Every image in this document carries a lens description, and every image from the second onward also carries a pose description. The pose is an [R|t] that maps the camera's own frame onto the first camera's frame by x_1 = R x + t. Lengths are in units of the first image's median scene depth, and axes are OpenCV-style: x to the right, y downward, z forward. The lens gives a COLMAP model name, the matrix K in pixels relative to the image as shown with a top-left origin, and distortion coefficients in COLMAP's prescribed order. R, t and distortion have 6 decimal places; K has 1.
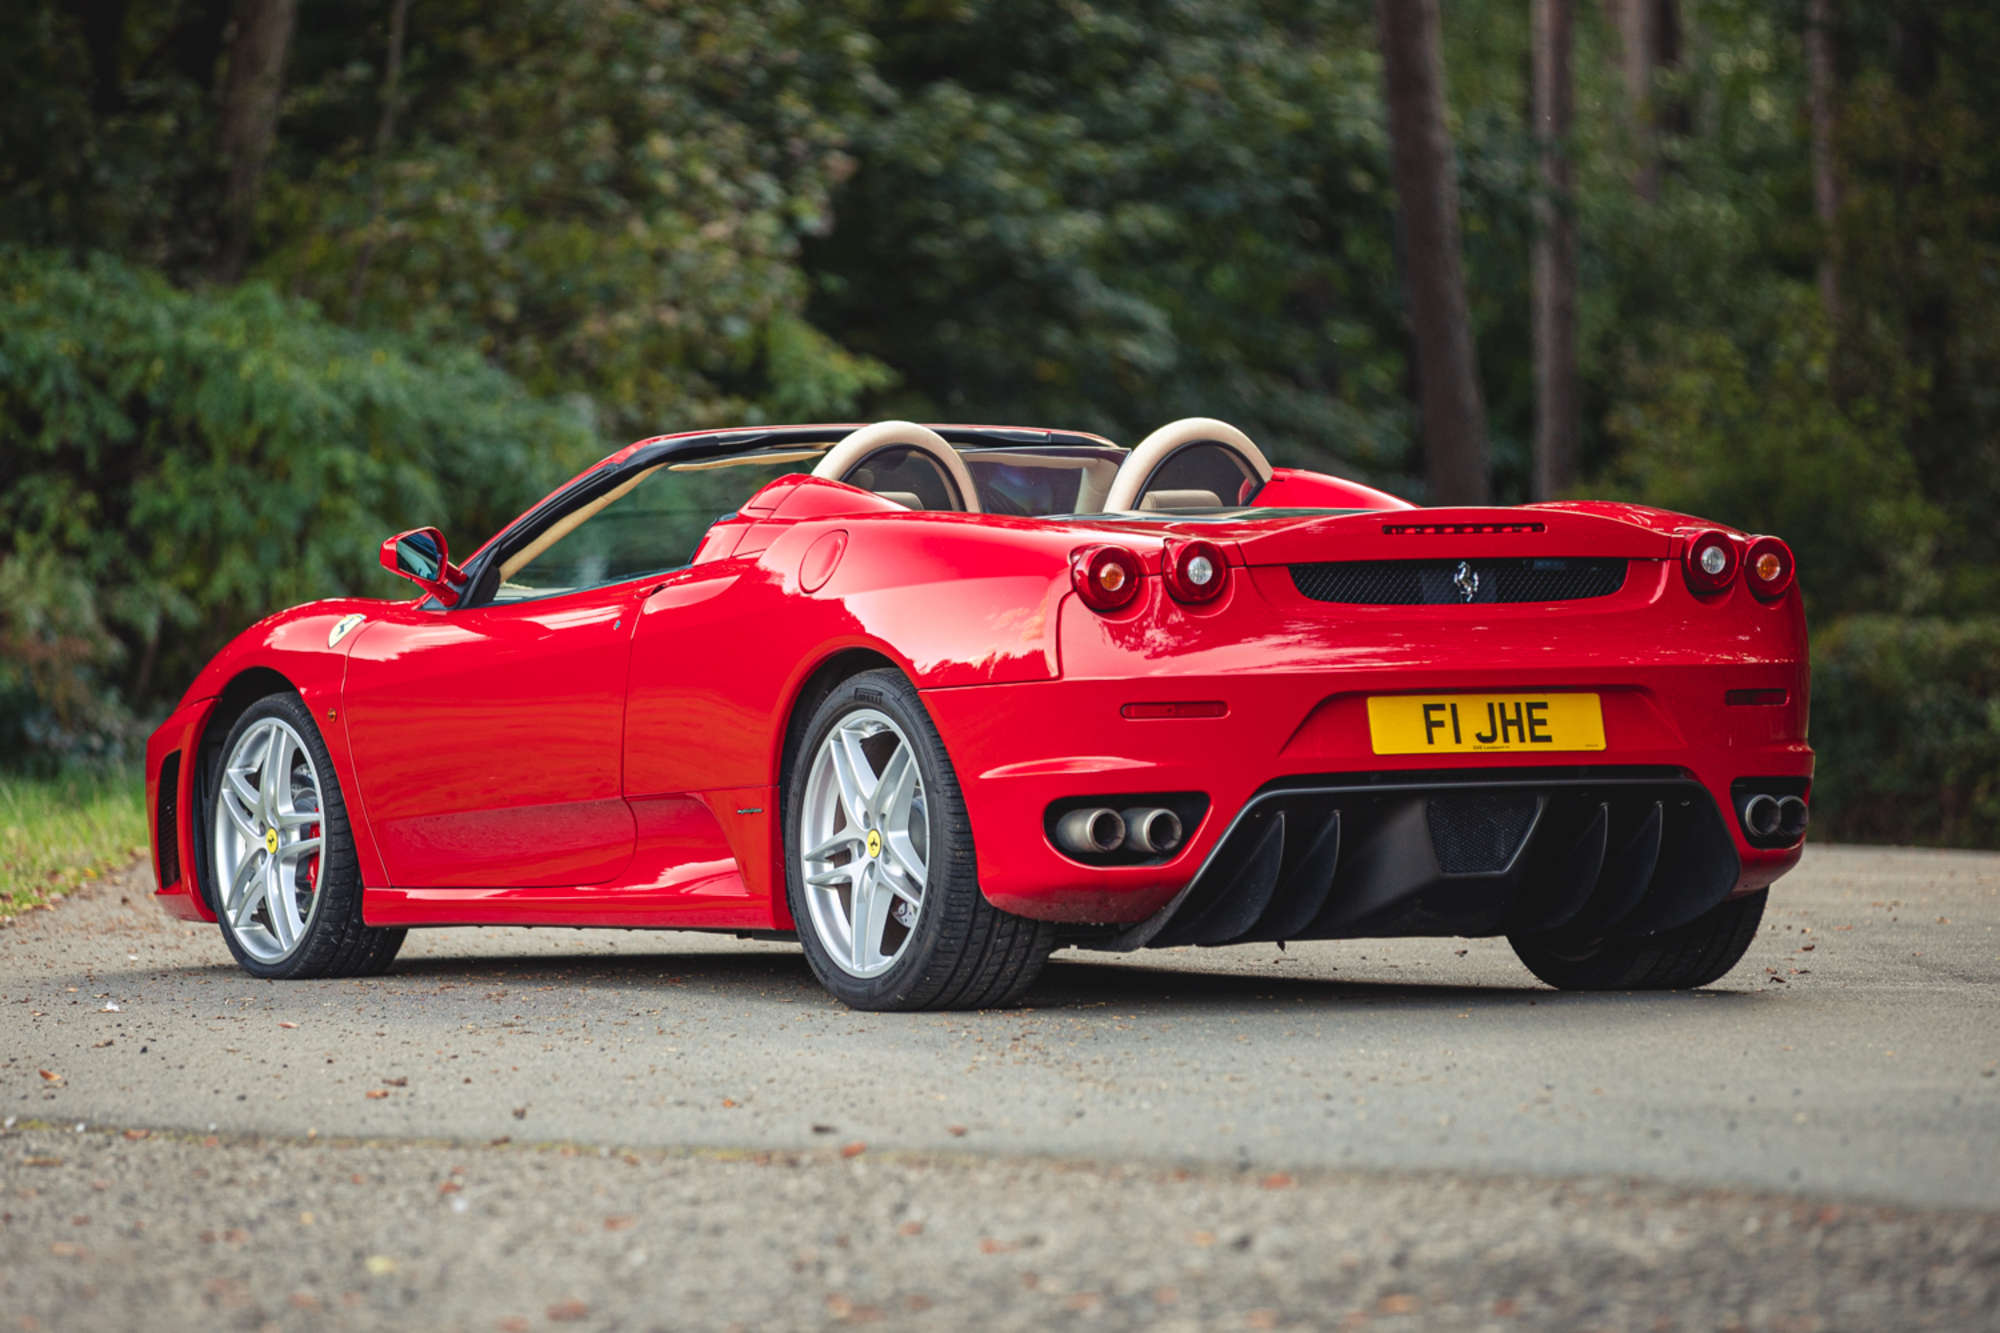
lens RADIAL K [[12024.2, 0, 1000.0], [0, 12024.2, 666.5], [0, 0, 1]] dist [1.532938, -5.688469]
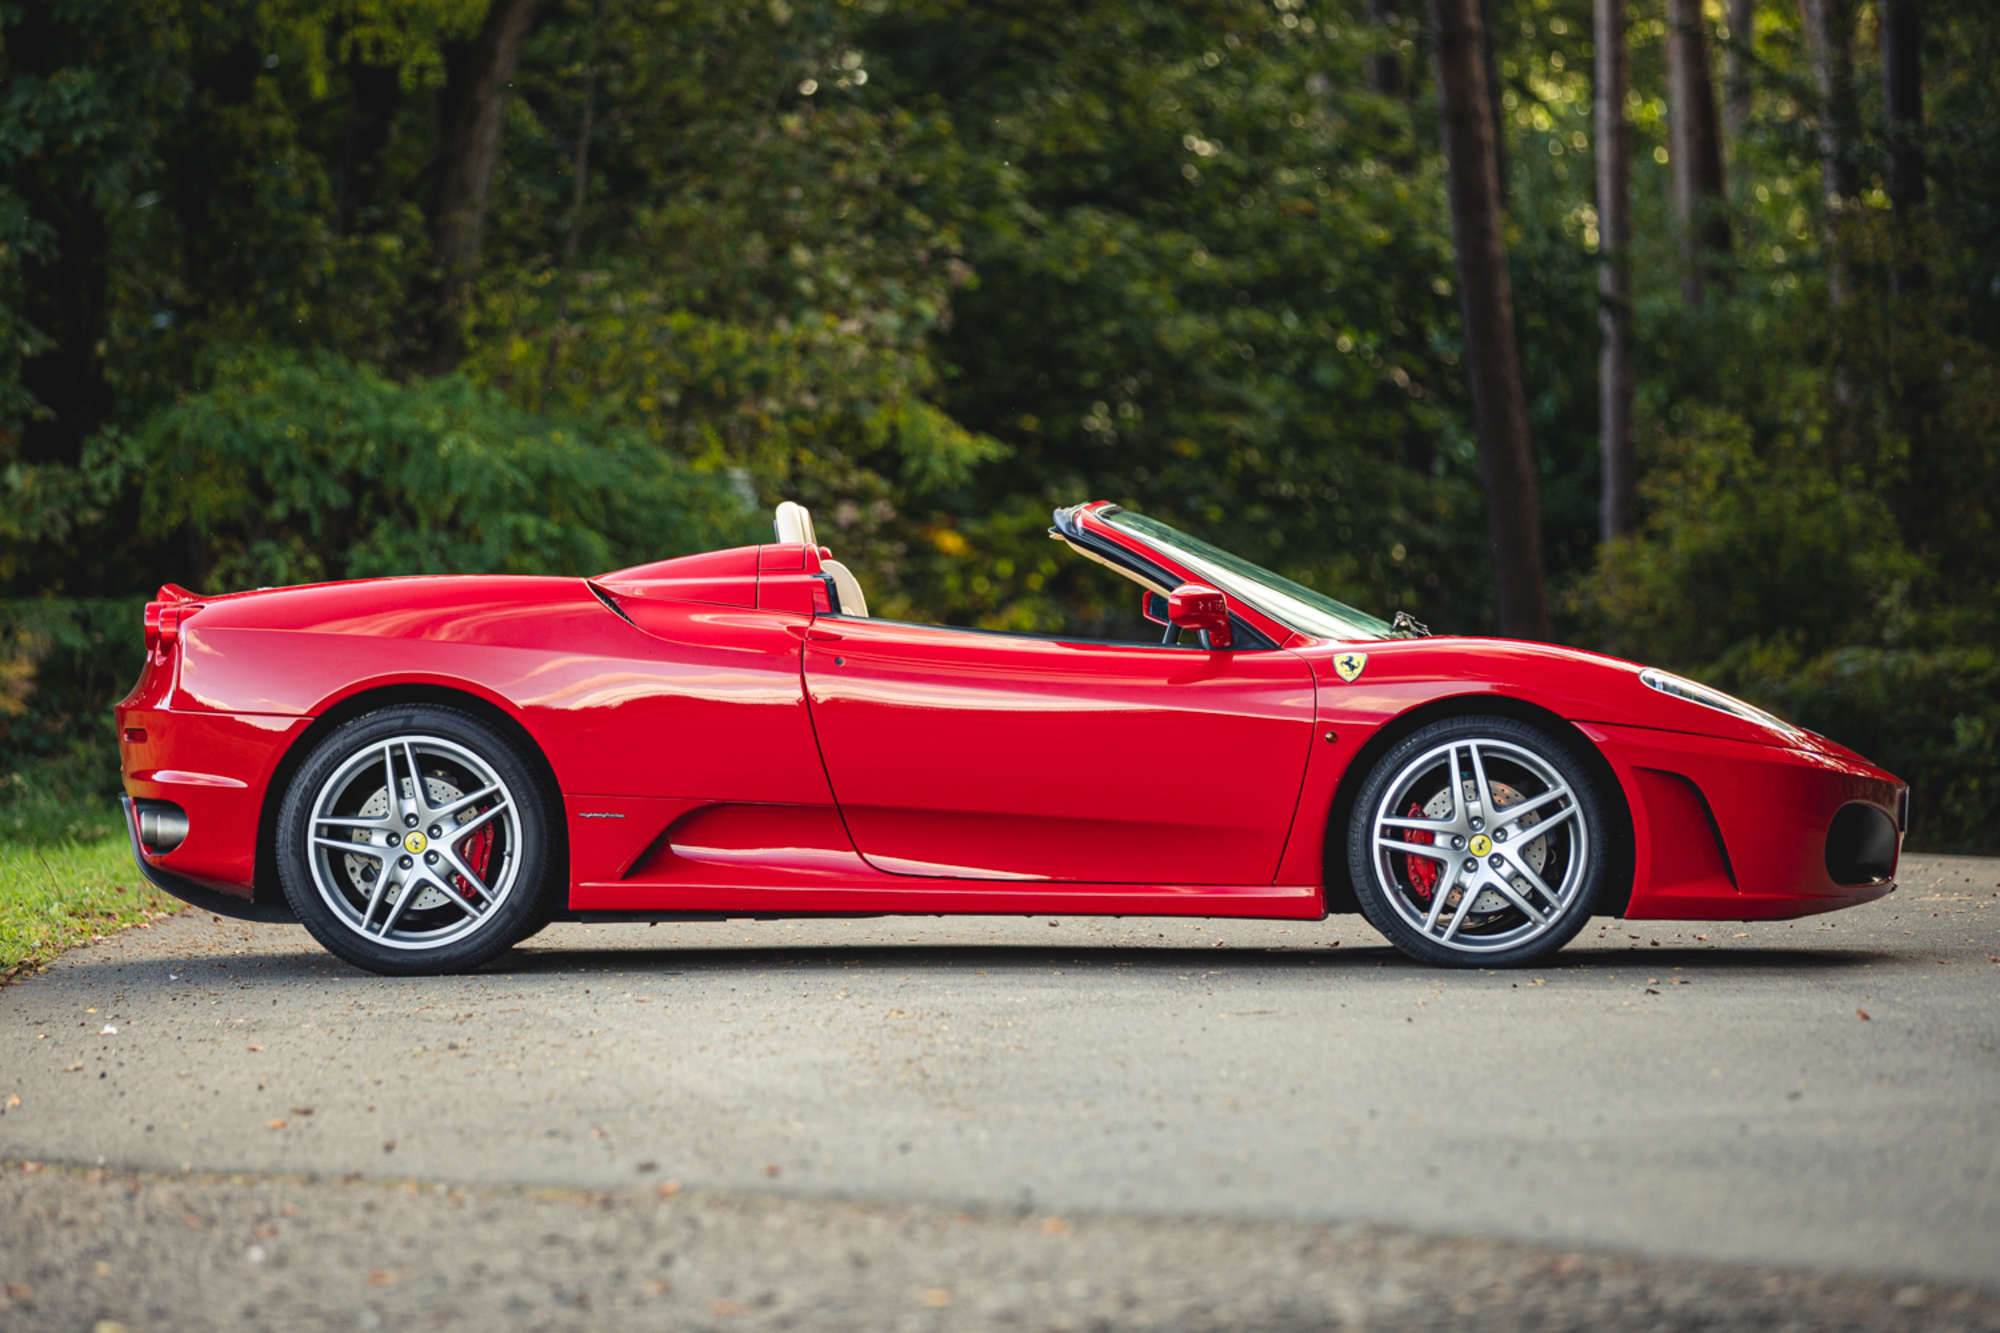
lens RADIAL K [[9373.7, 0, 1000.0], [0, 9373.7, 666.5], [0, 0, 1]] dist [1.032609, -9.852595]
pose [[0.999563, -0.006115, -0.028933, 0.017498], [0.006064, 0.999980, -0.001849, -0.001325], [0.028943, 0.001672, 0.999580, 0.085764]]
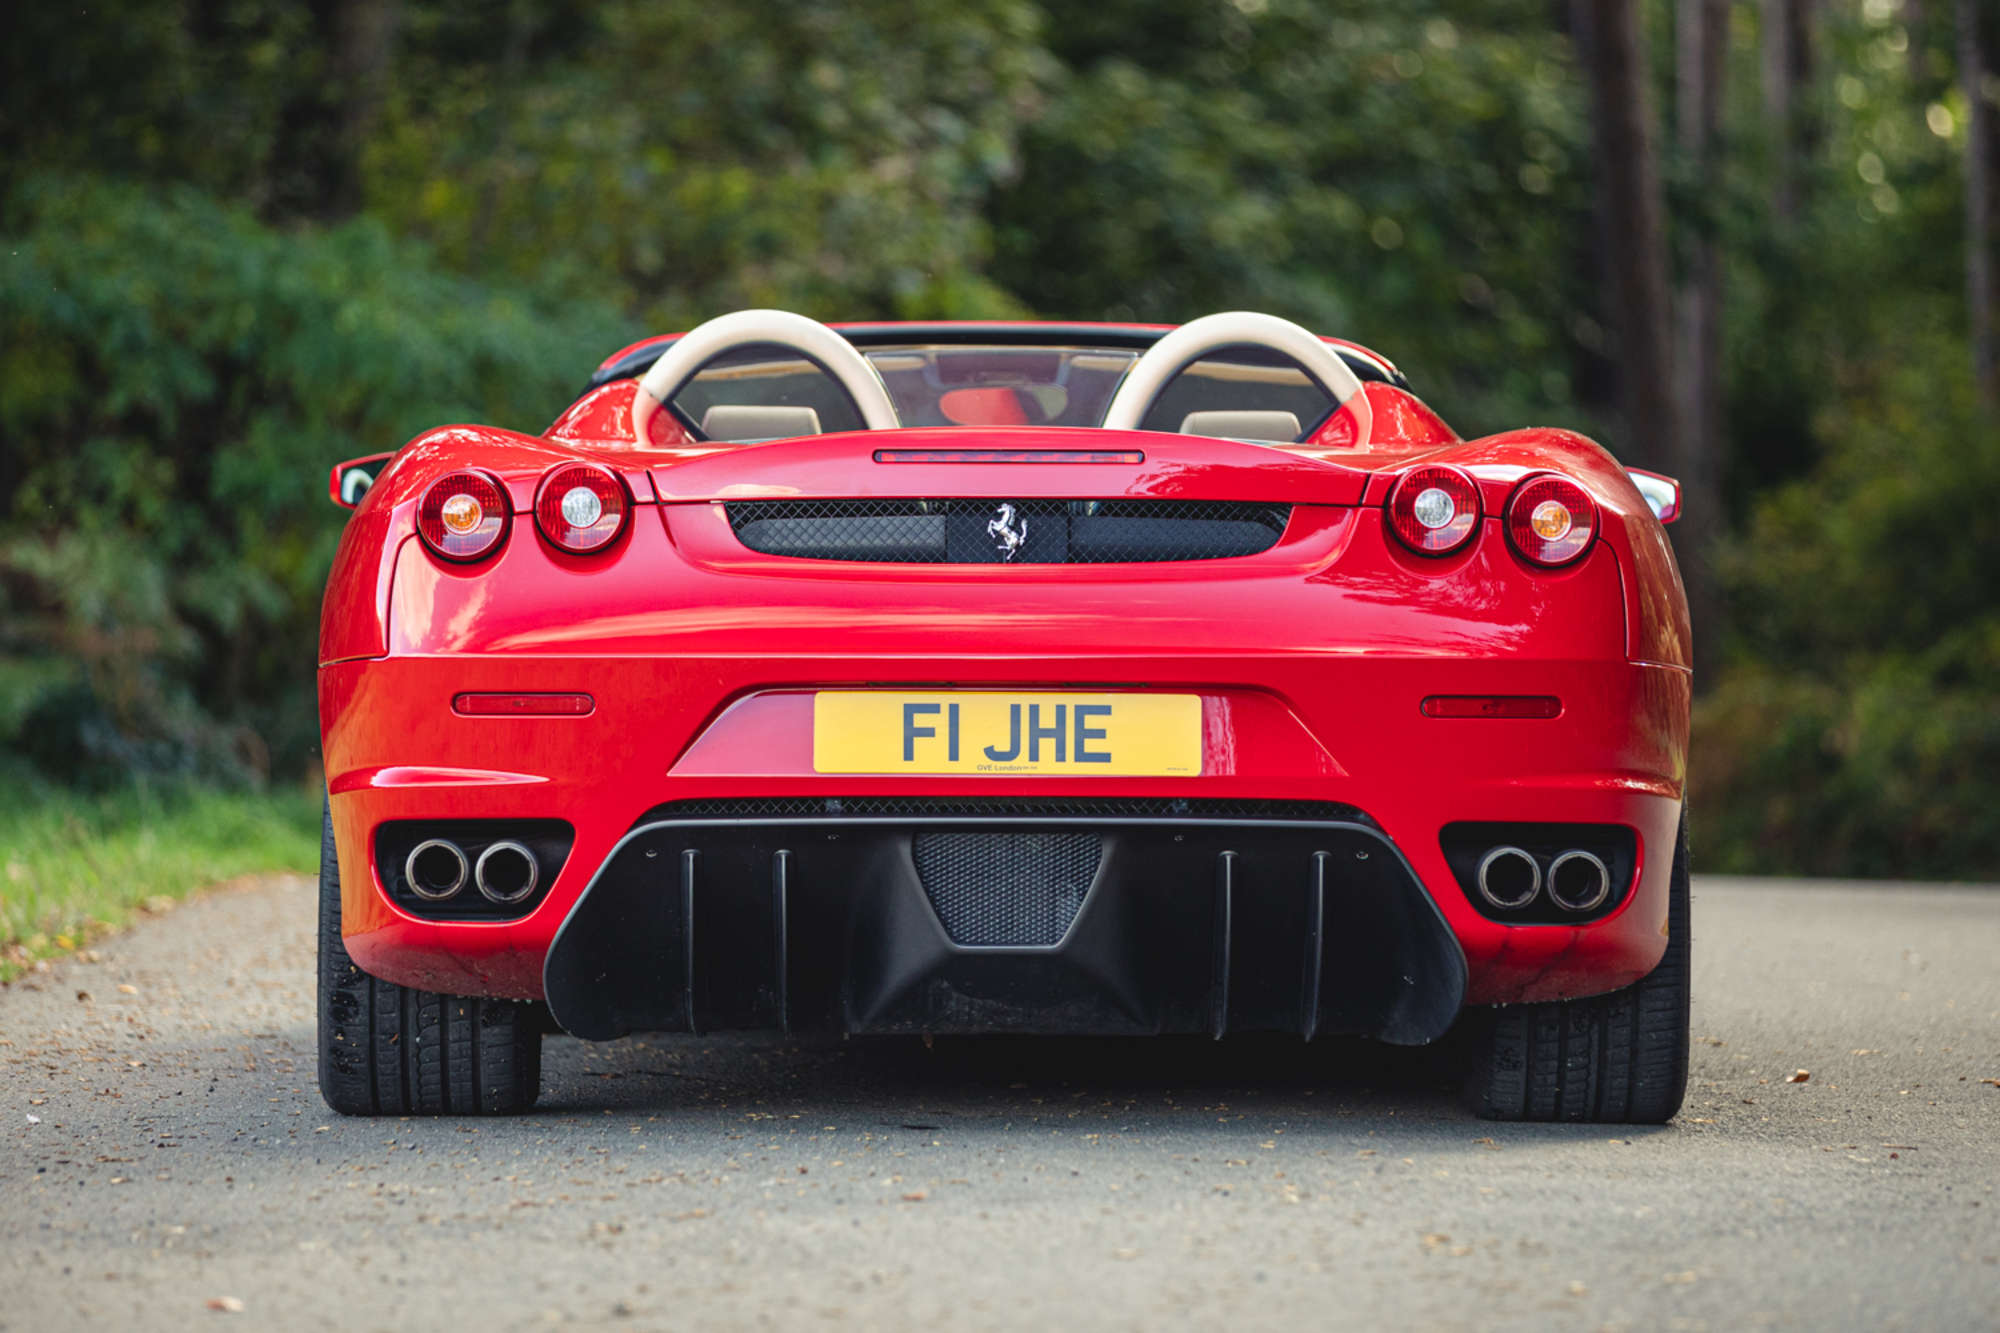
lens RADIAL K [[9373.7, 0, 1000.0], [0, 9373.7, 666.5], [0, 0, 1]] dist [1.032609, -9.852595]
pose [[0.999876, 0.014201, -0.006768, -0.010368], [-0.014193, 0.999899, 0.001233, -0.001266], [0.006785, -0.001137, 0.999976, 0.317649]]
